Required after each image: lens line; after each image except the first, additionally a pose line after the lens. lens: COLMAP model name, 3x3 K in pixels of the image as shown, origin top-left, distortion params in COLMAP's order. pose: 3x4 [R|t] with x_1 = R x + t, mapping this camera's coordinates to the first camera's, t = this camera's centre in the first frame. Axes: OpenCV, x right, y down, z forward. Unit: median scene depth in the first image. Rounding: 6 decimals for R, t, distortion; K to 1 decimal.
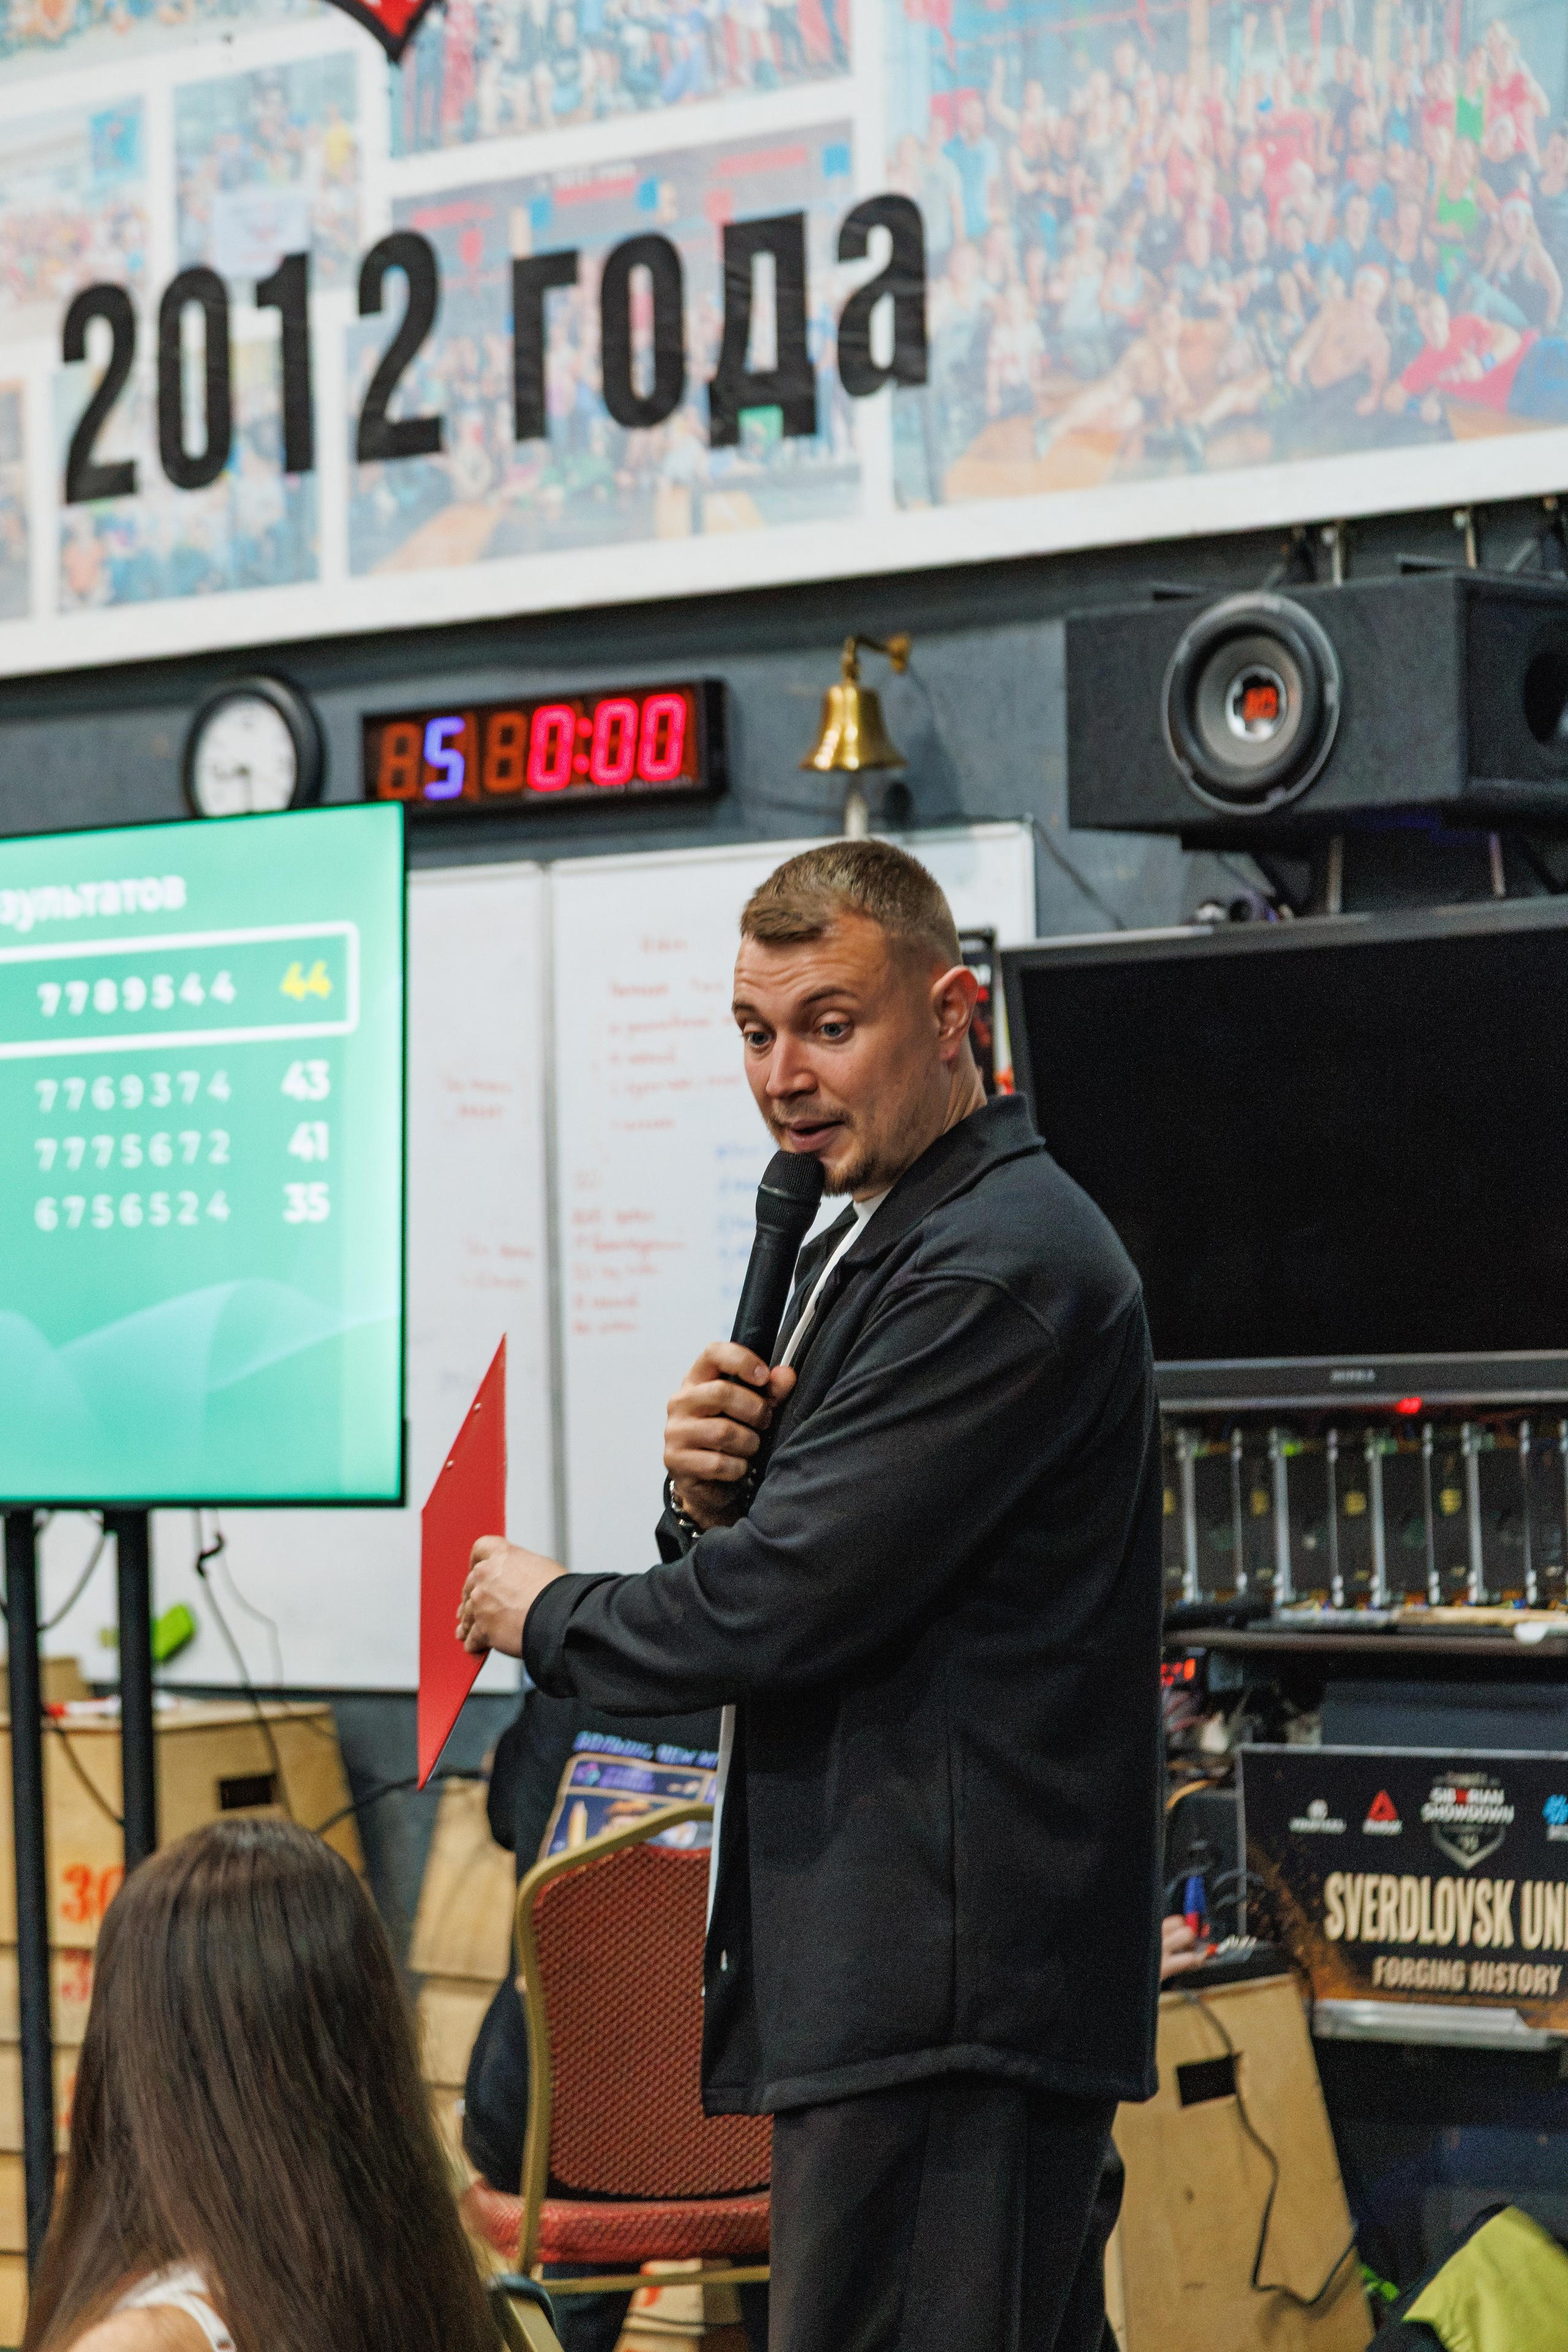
lens RADIAL K [[6626.5, 0, 784.4], [0, 6626.5, 1161.9], [0, 0, 1]] dist [0.007835, 0.000000]
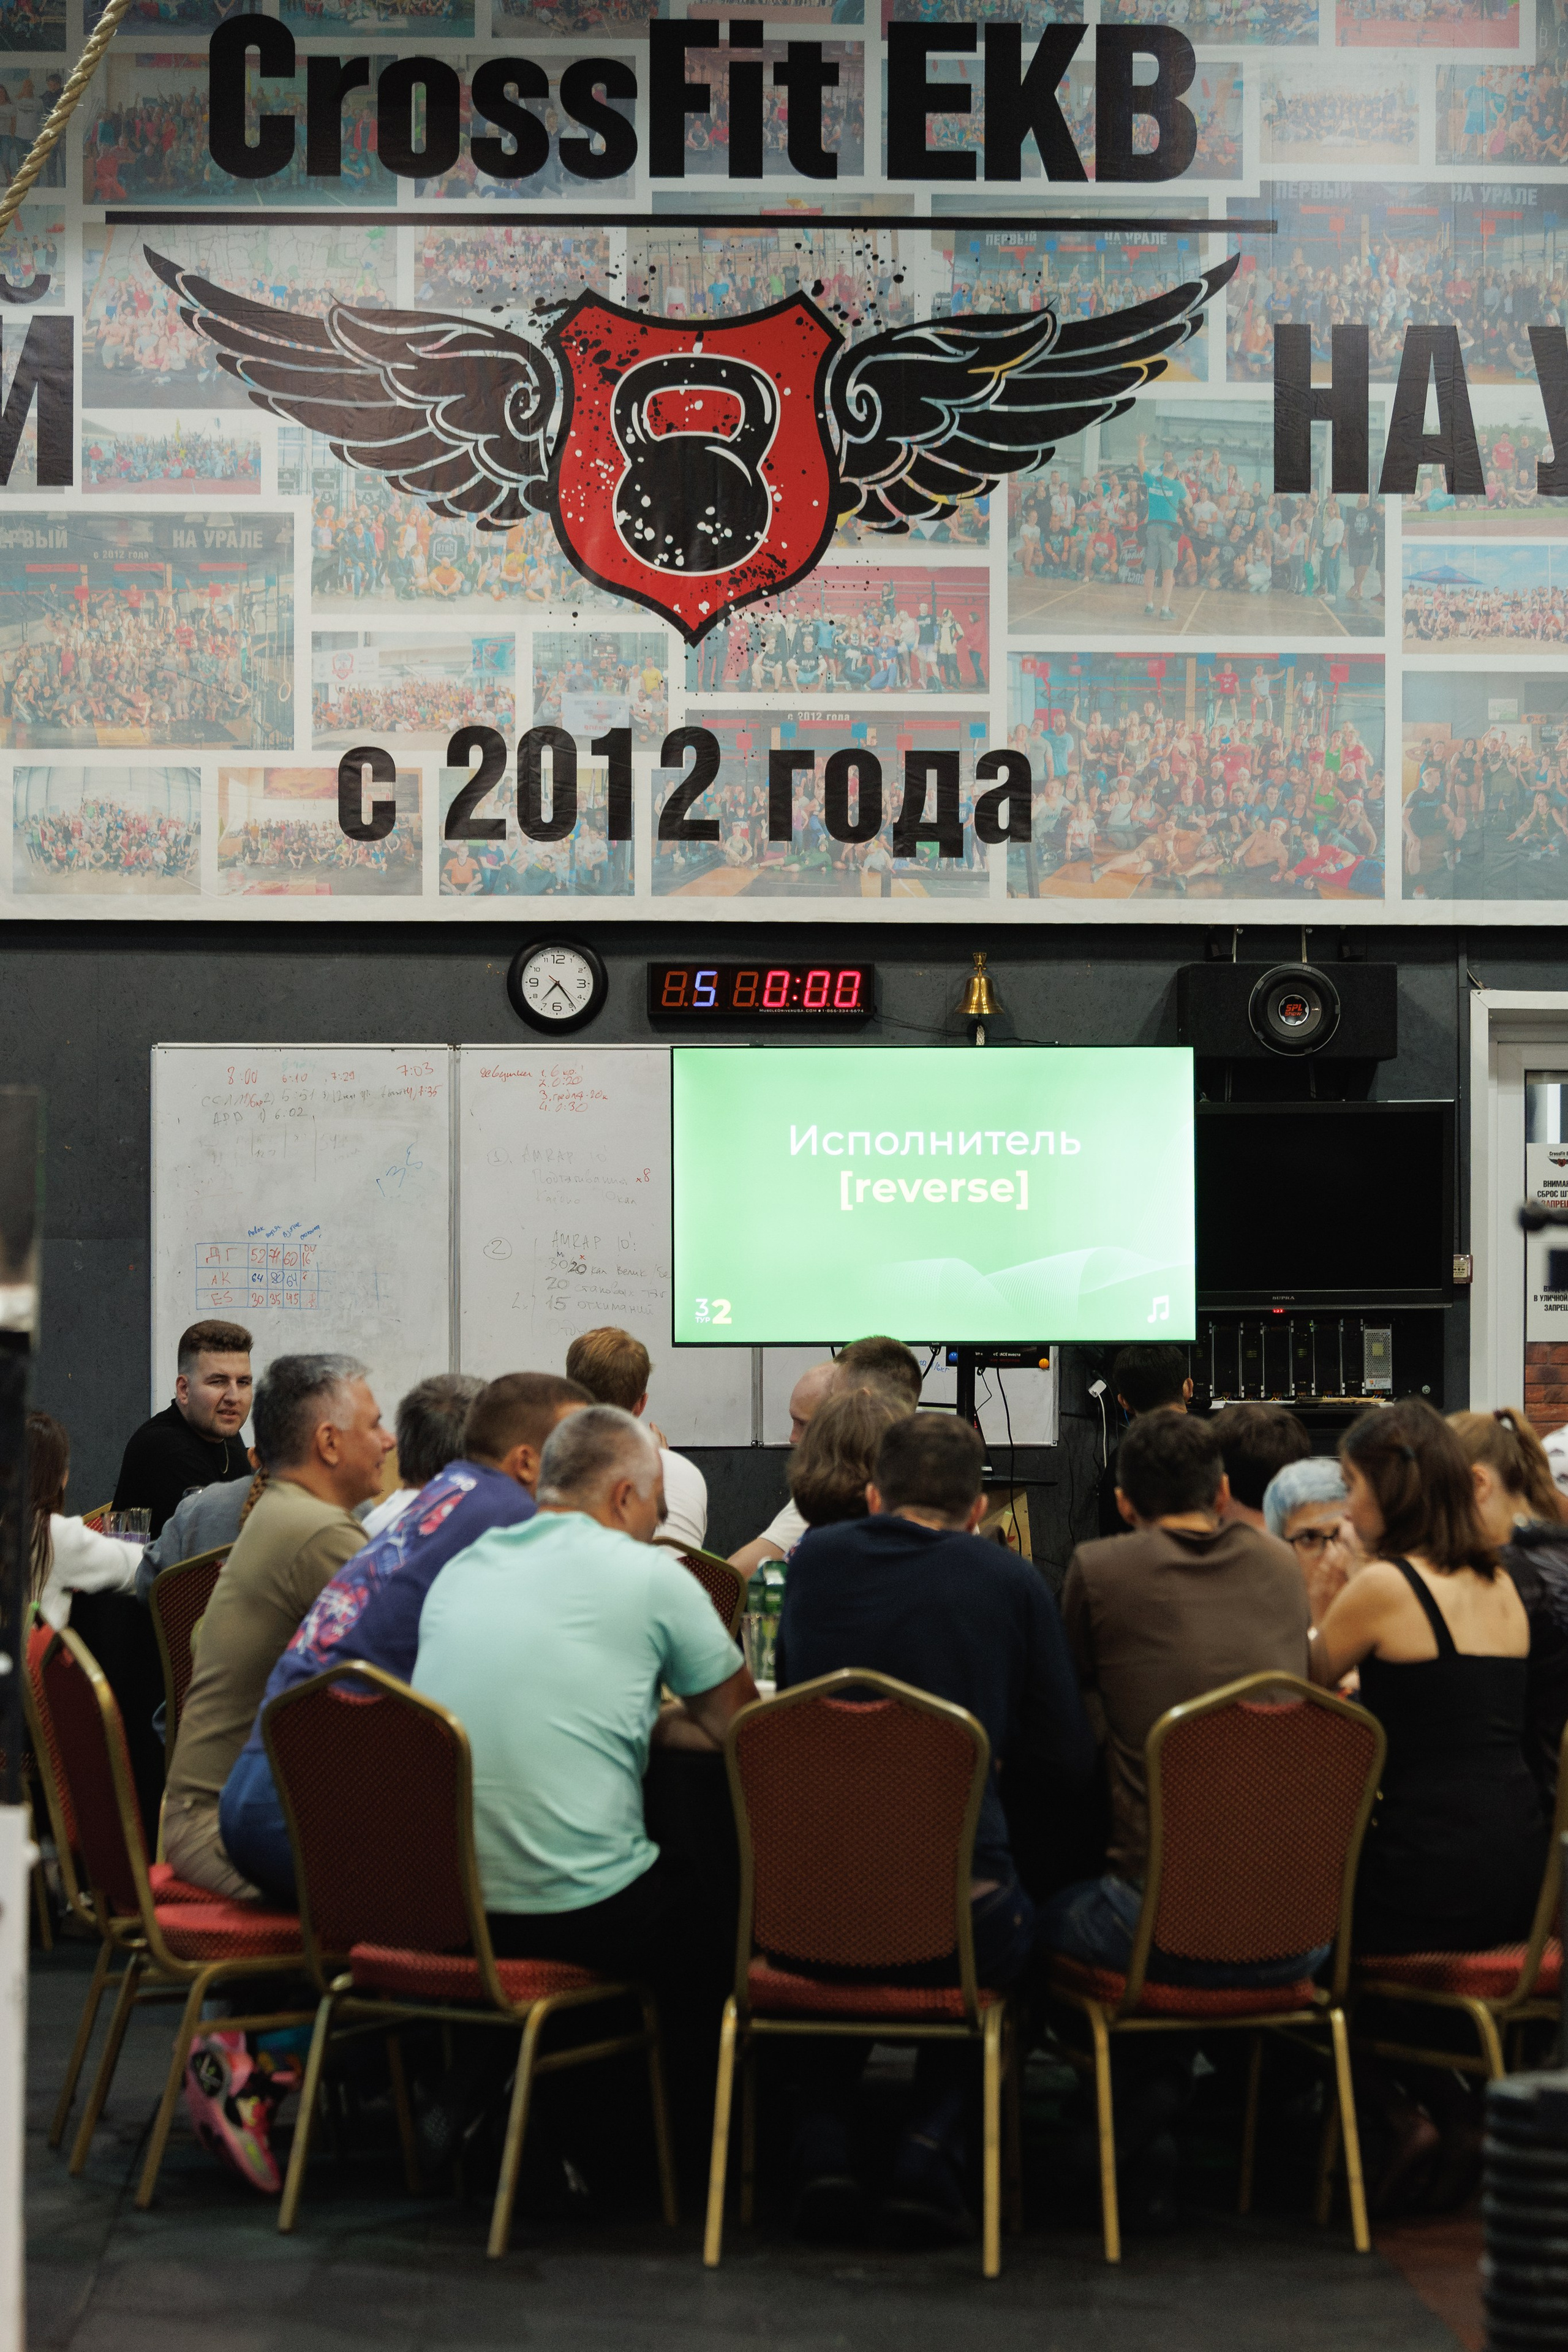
lens RADIAL K [[6635.7, 0, 790.5], [0, 6635.7, 1168.5], [0, 0, 1]] dist [-0.048151, 0.000000]
pose [[0.718830, 0.029337, 0.694567, -1.526233], [-0.032069, 0.999445, -0.009025, 0.012402], [-0.694446, -0.015786, 0.719372, -0.509806]]
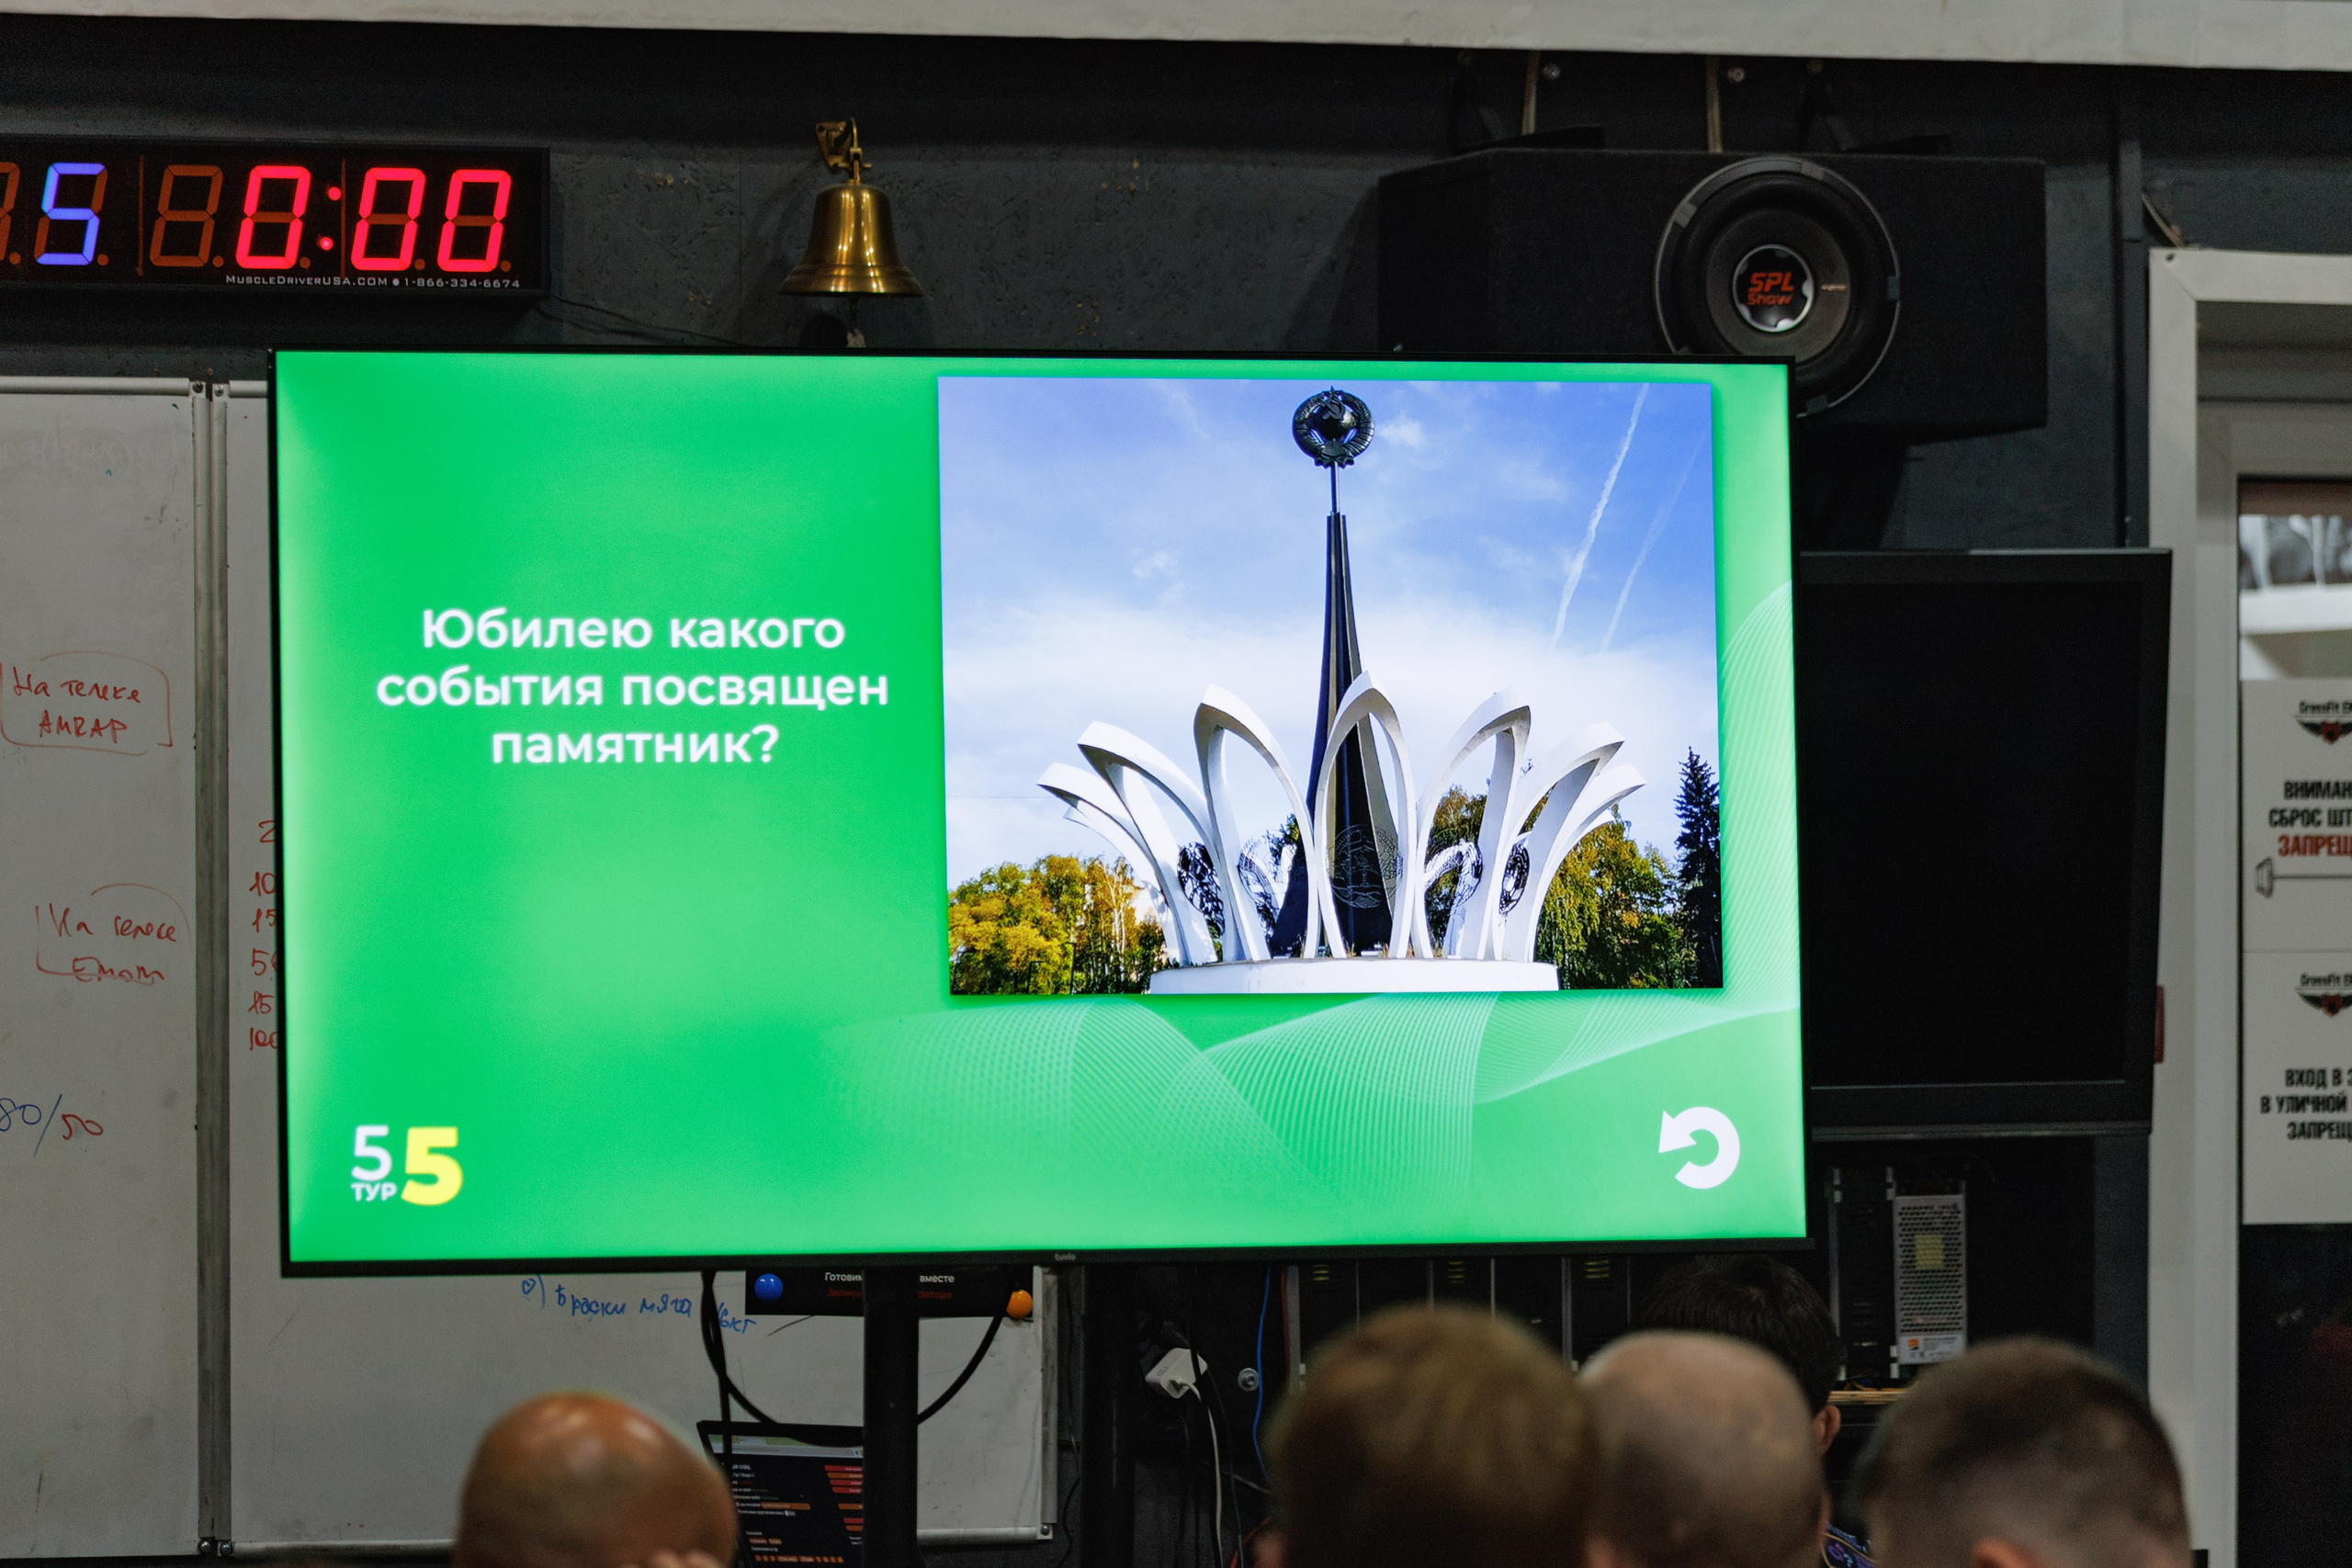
lens RADIAL K [[11461.9, 0, 1176.1], [0, 11461.9, 787.3], [0, 0, 1]] dist [-0.362509, 0.000000]
pose [[0.512898, 0.034784, 0.857744, -1.069959], [-0.025916, 0.999351, -0.025030, 0.027250], [-0.858058, -0.009392, 0.513467, 0.305173]]
